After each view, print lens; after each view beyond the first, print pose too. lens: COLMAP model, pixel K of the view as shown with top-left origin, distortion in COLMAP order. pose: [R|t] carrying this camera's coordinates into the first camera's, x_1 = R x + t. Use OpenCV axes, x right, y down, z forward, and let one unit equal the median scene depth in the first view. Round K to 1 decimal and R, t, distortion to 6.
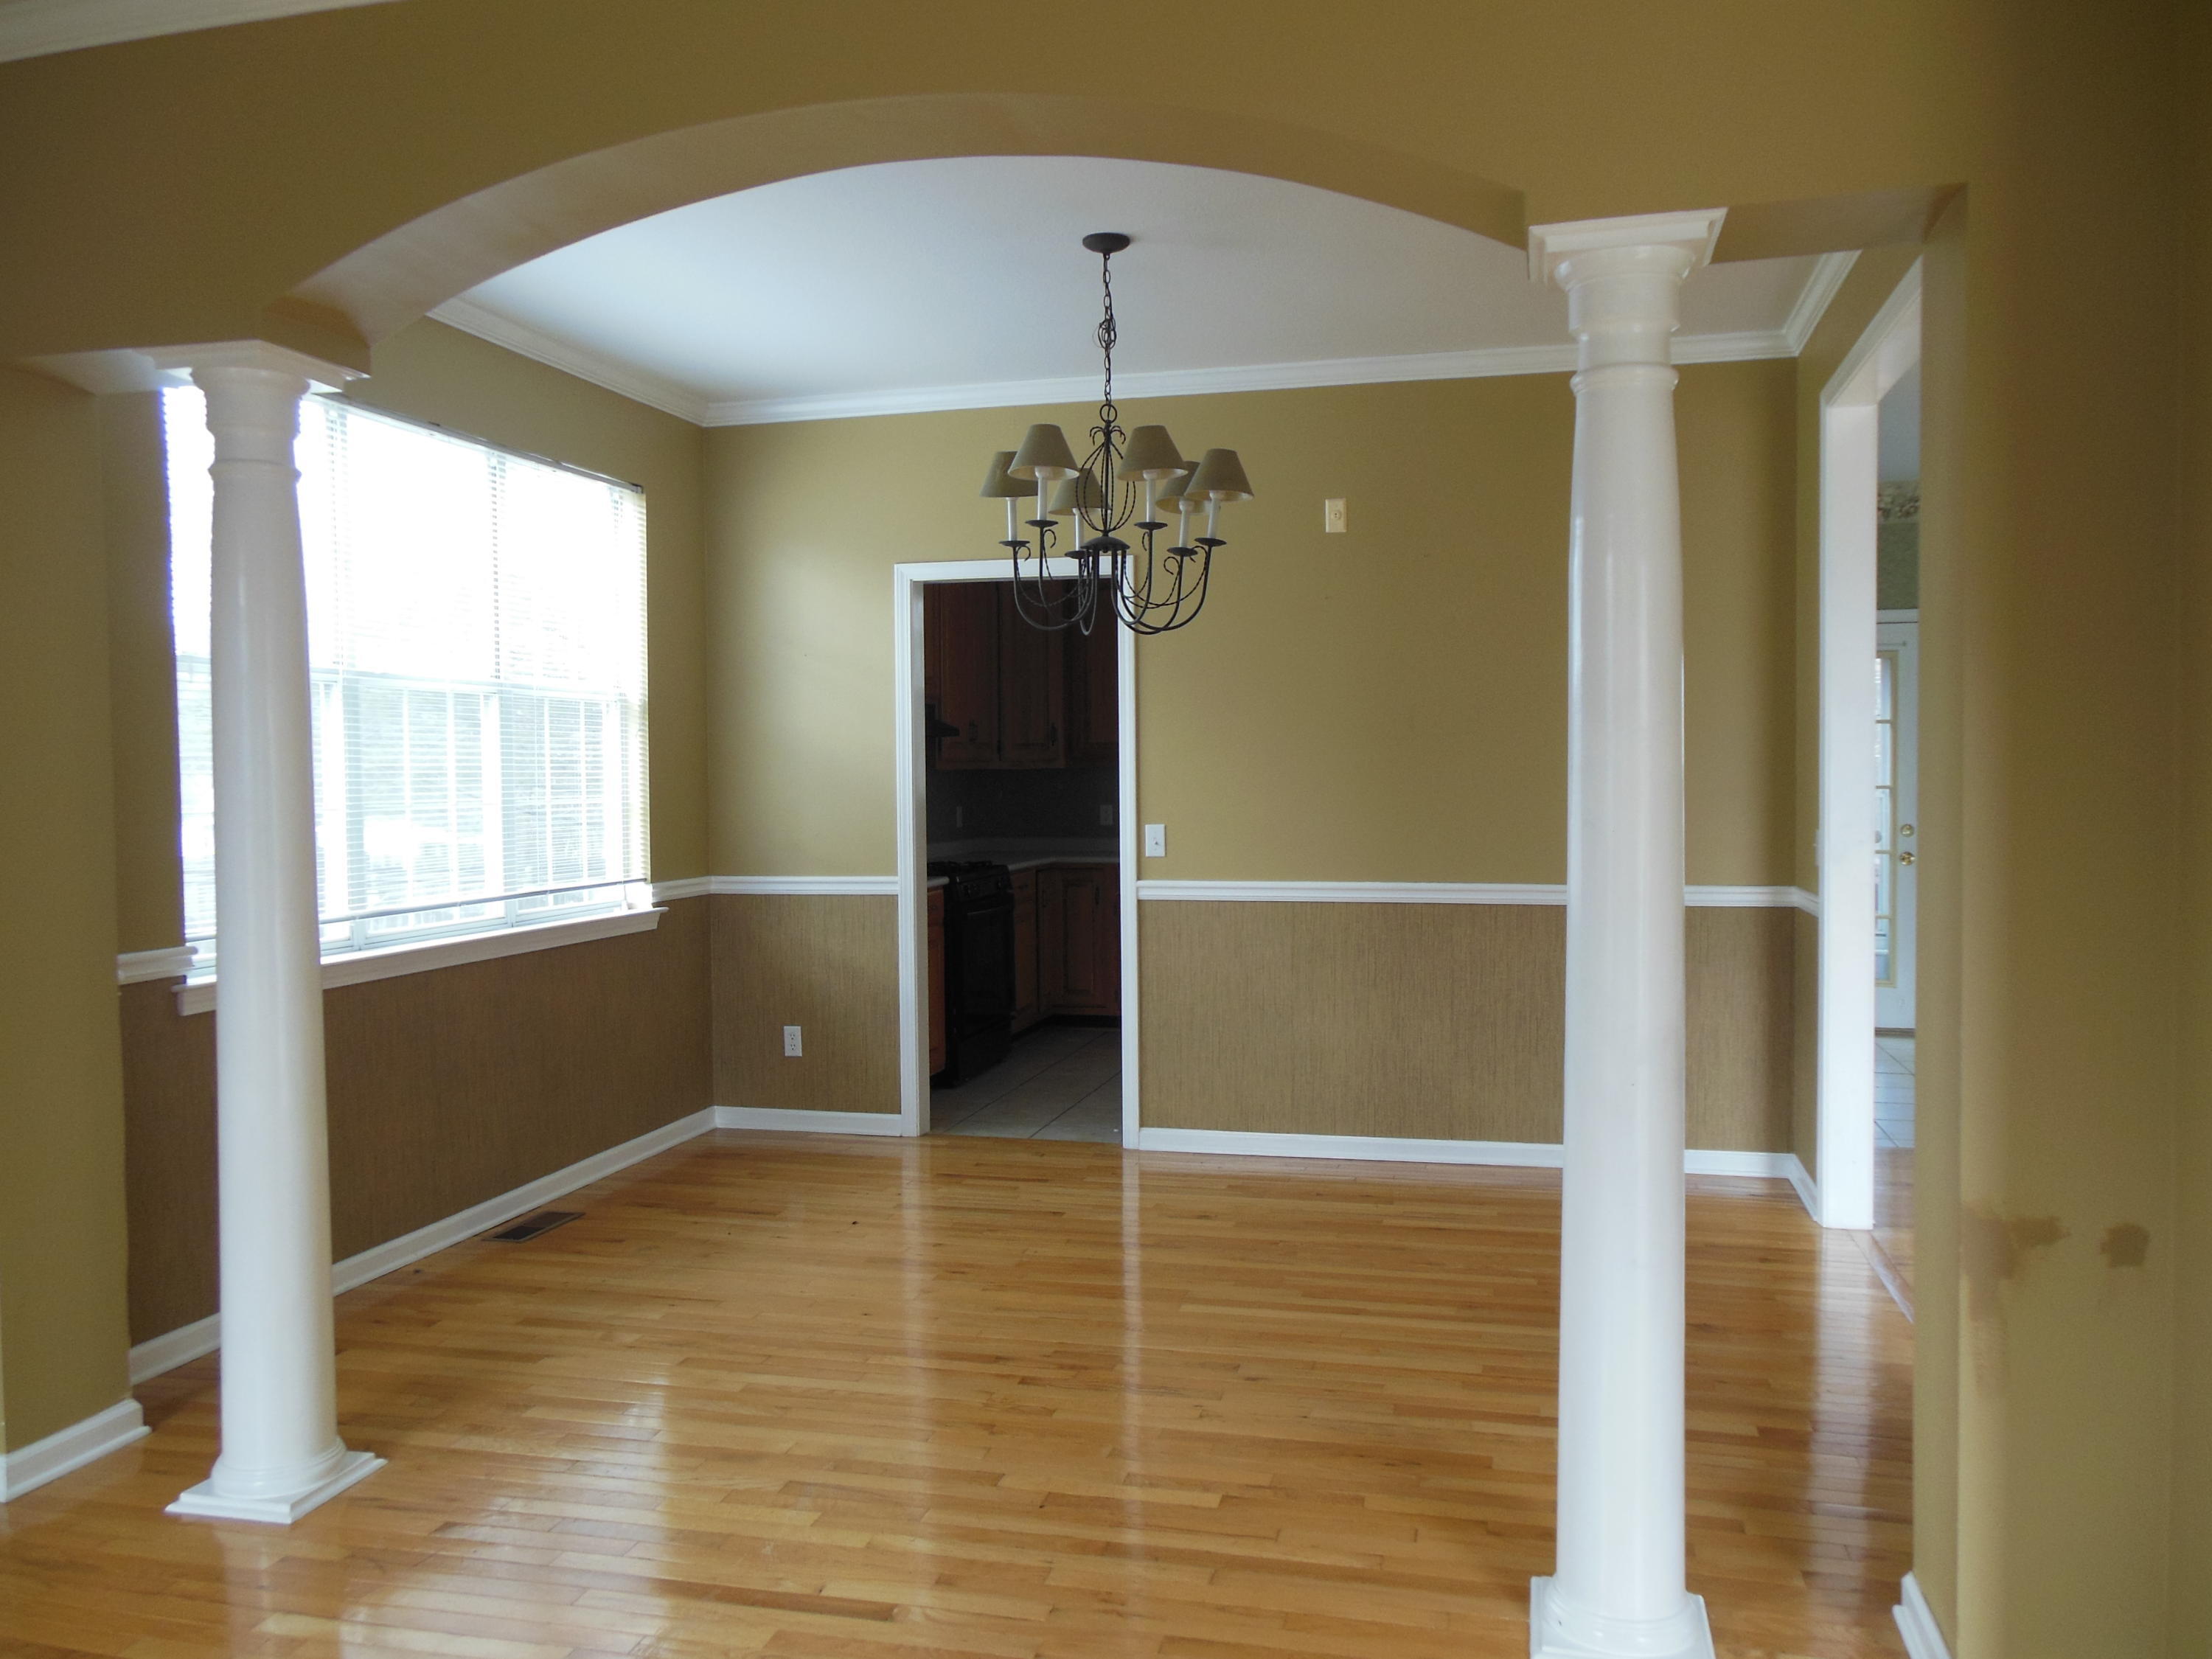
lens RADIAL K [[1695.1, 0, 1101.1], [0, 1695.1, 831.6], [0, 0, 1]] dist [-0.046947, 0.093477]
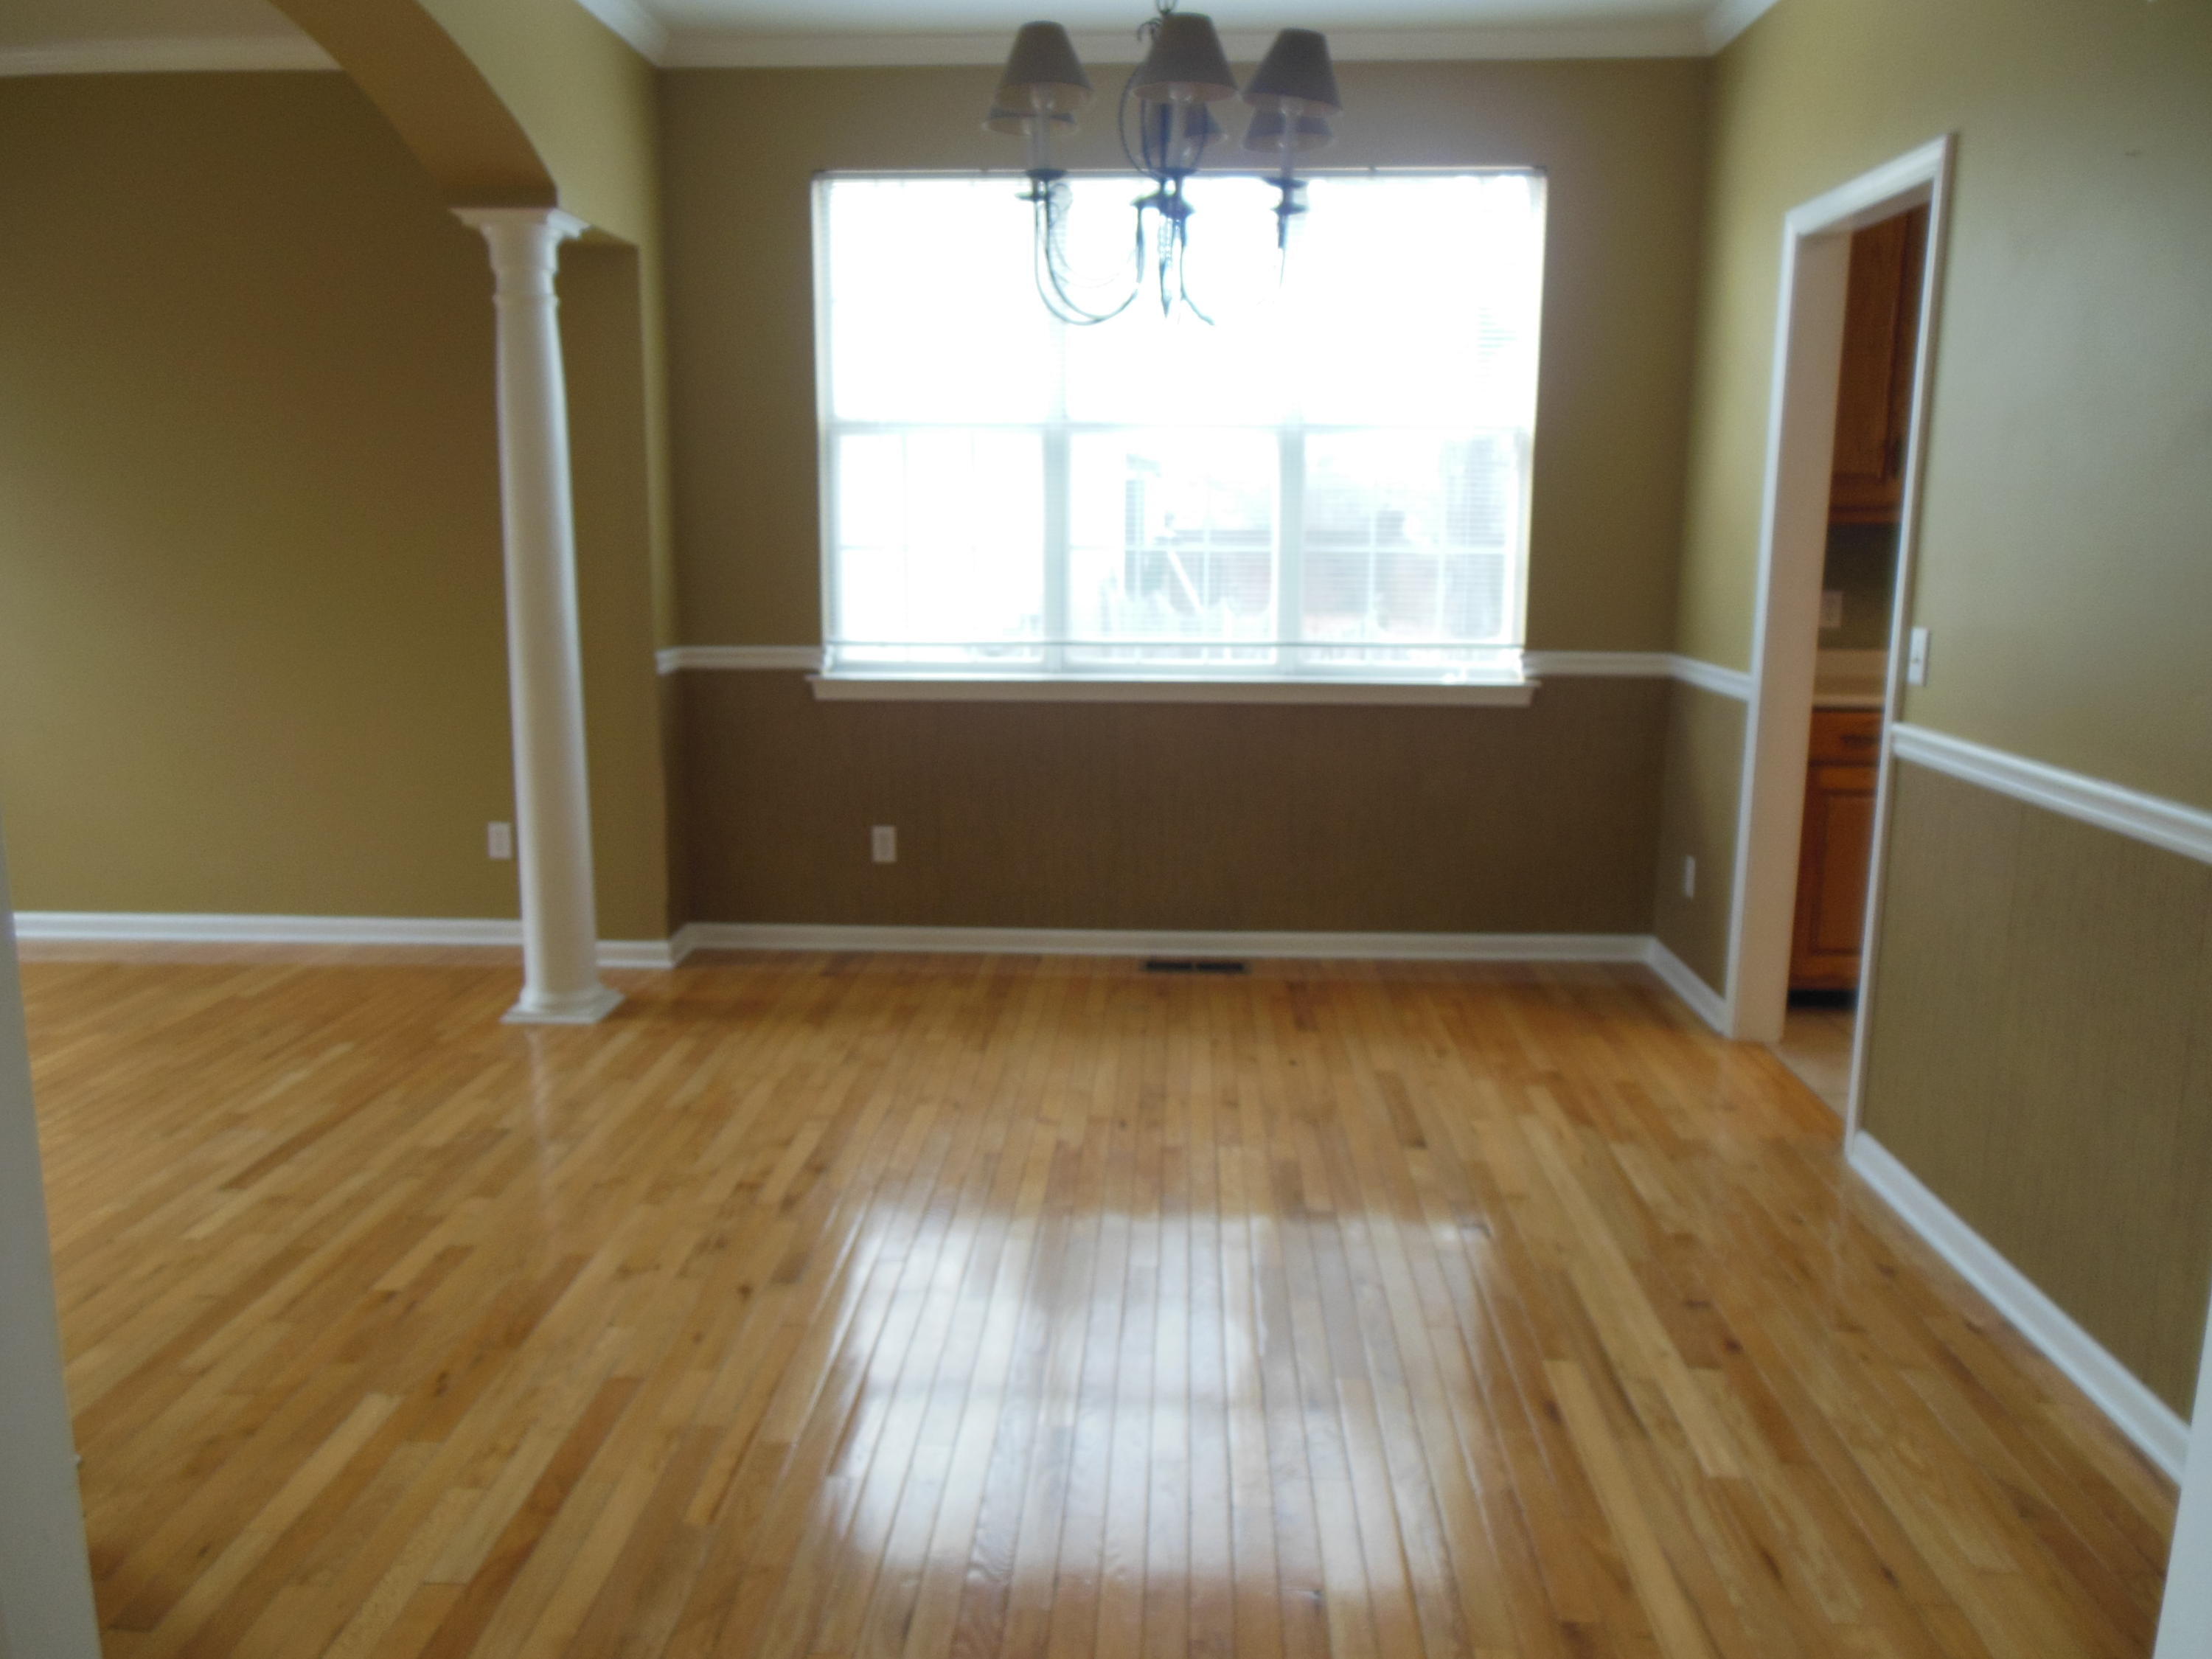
lens RADIAL K [[1695.1, 0, 1101.1], [0, 1695.1, 831.6], [0, 0, 1]] dist [-0.046947, 0.093477]
pose [[0.202181, 0.192488, -0.960245, 0.535596], [-0.042443, 0.981295, 0.187771, -0.032290], [0.978428, 0.002792, 0.206570, 0.621903]]
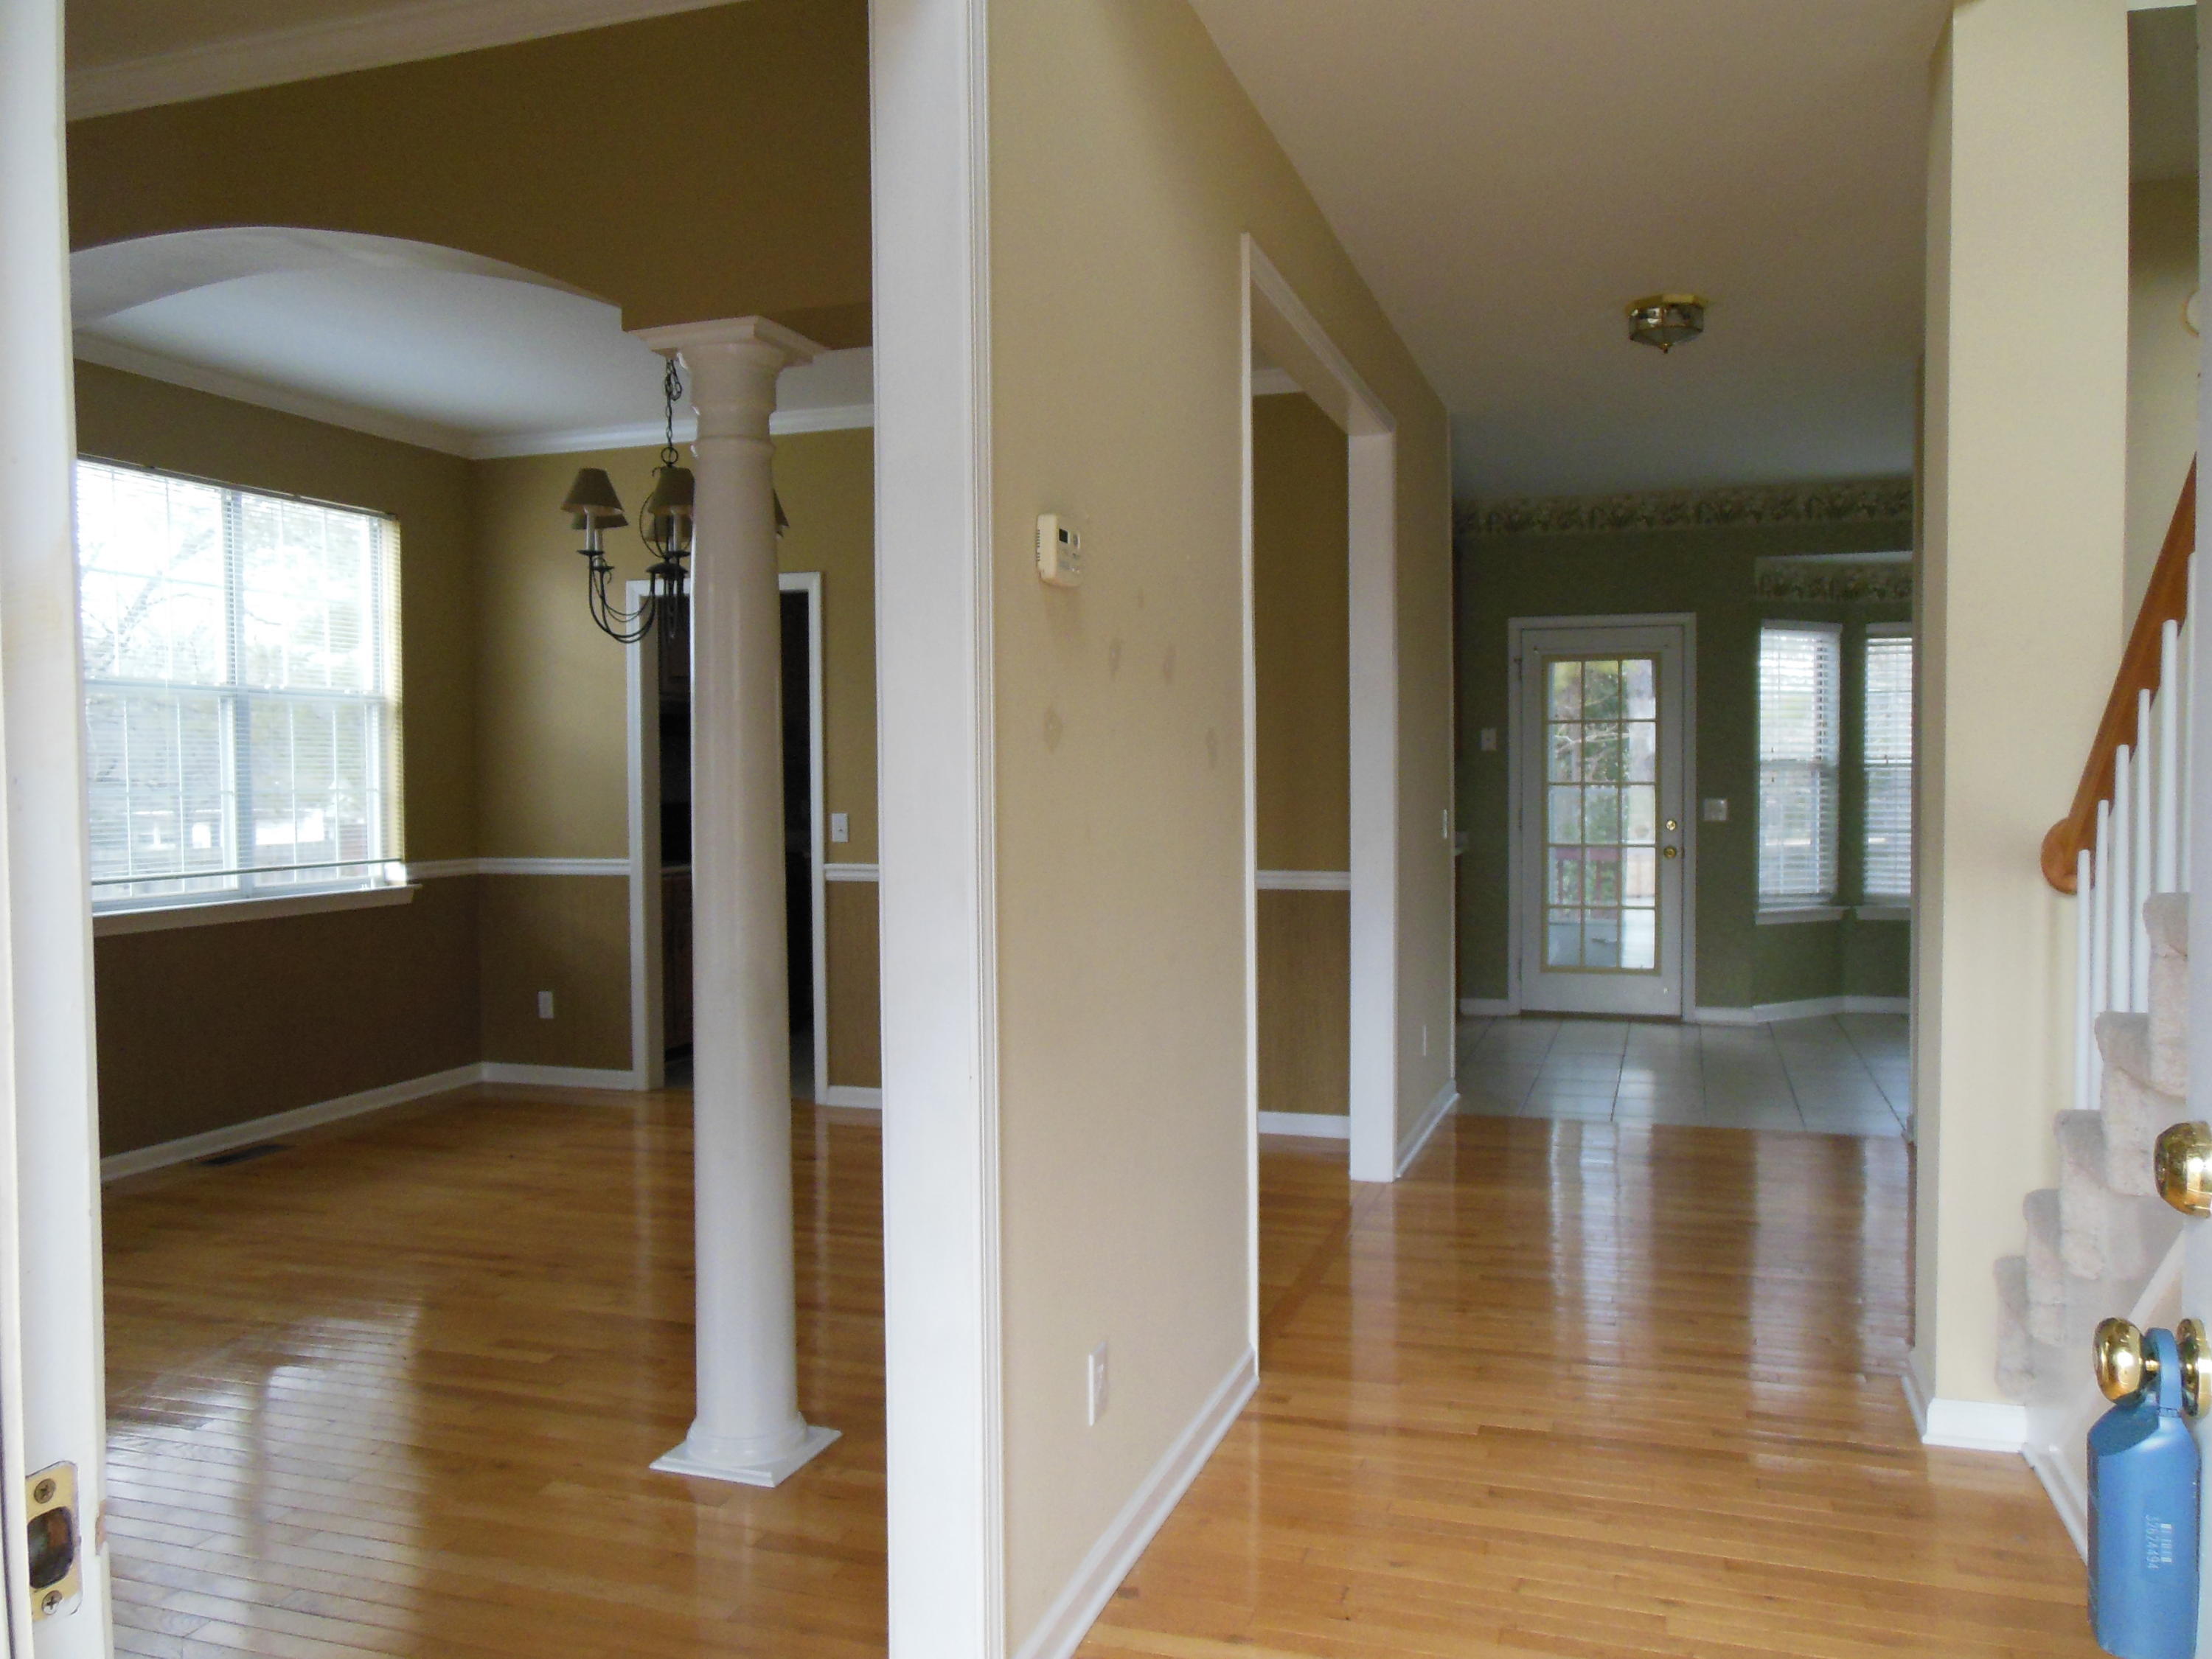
lens RADIAL K [[1678.8, 0, 1142.7], [0, 1678.8, 834.4], [0, 0, 1]] dist [-0.070650, 0.091512]
pose [[0.998723, 0.005718, -0.050199, 0.289535], [-0.005591, 0.999981, 0.002660, 0.005472], [0.050213, -0.002376, 0.998736, -0.093542]]
